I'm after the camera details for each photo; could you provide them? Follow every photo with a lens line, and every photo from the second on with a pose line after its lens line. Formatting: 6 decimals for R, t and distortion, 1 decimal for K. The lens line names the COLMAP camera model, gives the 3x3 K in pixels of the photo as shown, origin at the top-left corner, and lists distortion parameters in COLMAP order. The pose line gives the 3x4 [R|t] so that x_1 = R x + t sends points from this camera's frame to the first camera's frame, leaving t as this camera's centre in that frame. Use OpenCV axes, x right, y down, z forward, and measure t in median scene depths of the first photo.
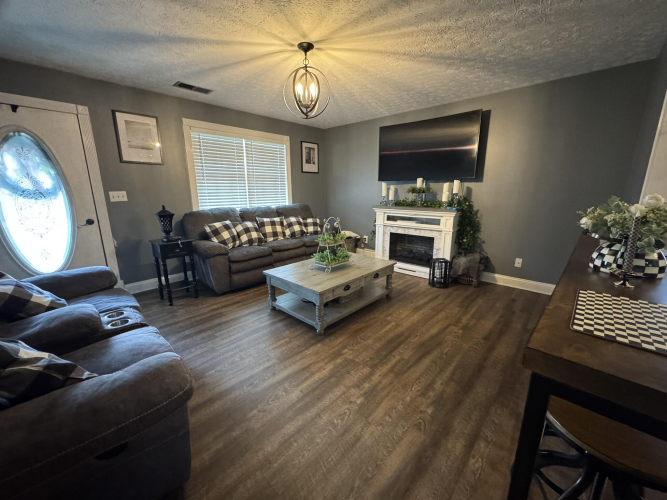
lens RADIAL K [[266.1, 0, 332.6], [0, 266.1, 249.5], [0, 0, 1]] dist [-0.003086, 0.000440]
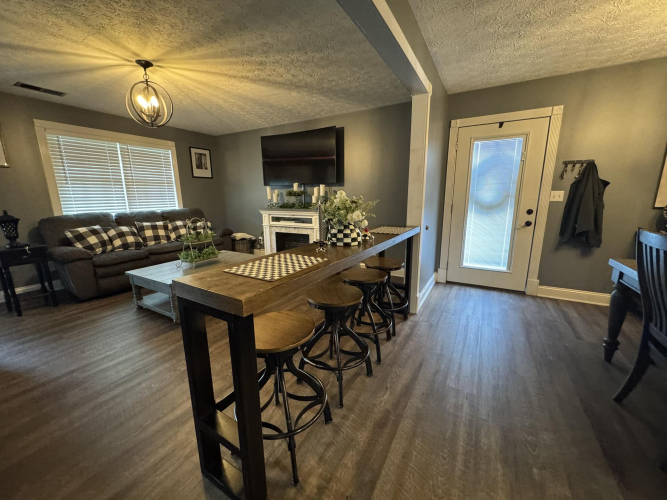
lens RADIAL K [[266.1, 0, 332.6], [0, 266.1, 249.5], [0, 0, 1]] dist [-0.003086, 0.000440]
pose [[0.973513, -0.051984, 0.222644, 0.245900], [0.056856, 0.998262, -0.015523, 0.047383], [-0.221451, 0.027771, 0.974776, -0.151167]]
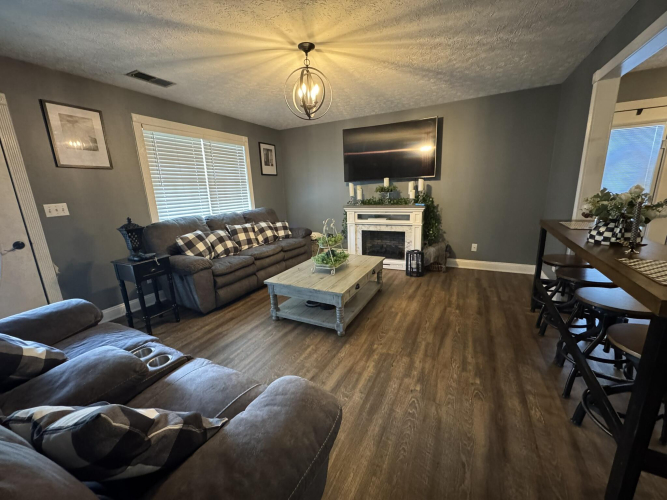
lens RADIAL K [[266.1, 0, 332.6], [0, 266.1, 249.5], [0, 0, 1]] dist [-0.003086, 0.000440]
pose [[0.959943, -0.094290, 0.263854, -0.221196], [0.095509, 0.995395, 0.008235, -0.011042], [-0.263415, 0.017295, 0.964528, 0.026544]]
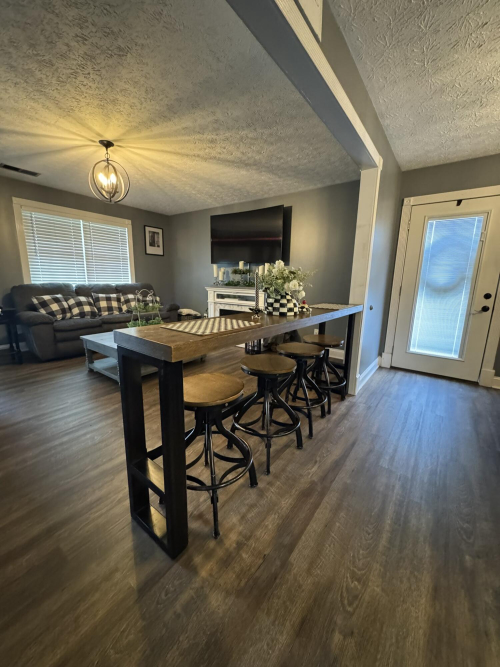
lens RADIAL K [[266.1, 0, 250.5], [0, 266.1, 332.5], [0, 0, 1]] dist [-0.003086, 0.000440]
pose [[0.992740, 0.001560, 0.120270, 0.262421], [0.001388, 0.999701, -0.024421, 0.077802], [-0.120272, 0.024410, 0.992441, -0.161556]]
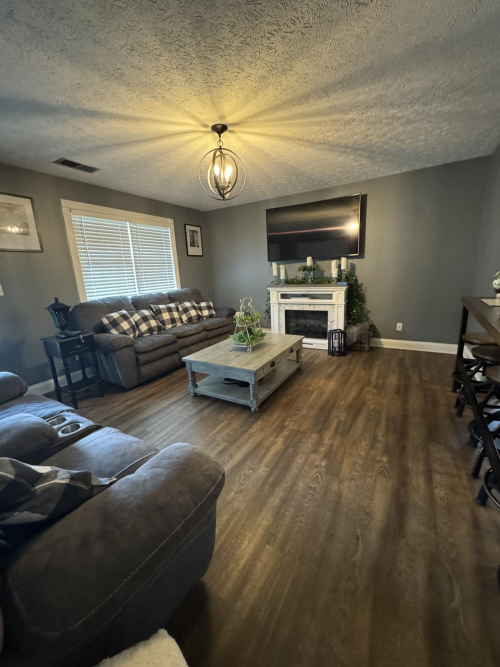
lens RADIAL K [[266.1, 0, 250.5], [0, 266.1, 332.5], [0, 0, 1]] dist [-0.003086, 0.000440]
pose [[0.974401, -0.094162, 0.204148, -0.172549], [0.094201, 0.995507, 0.009550, 0.002264], [-0.204130, 0.009925, 0.978894, 0.001981]]
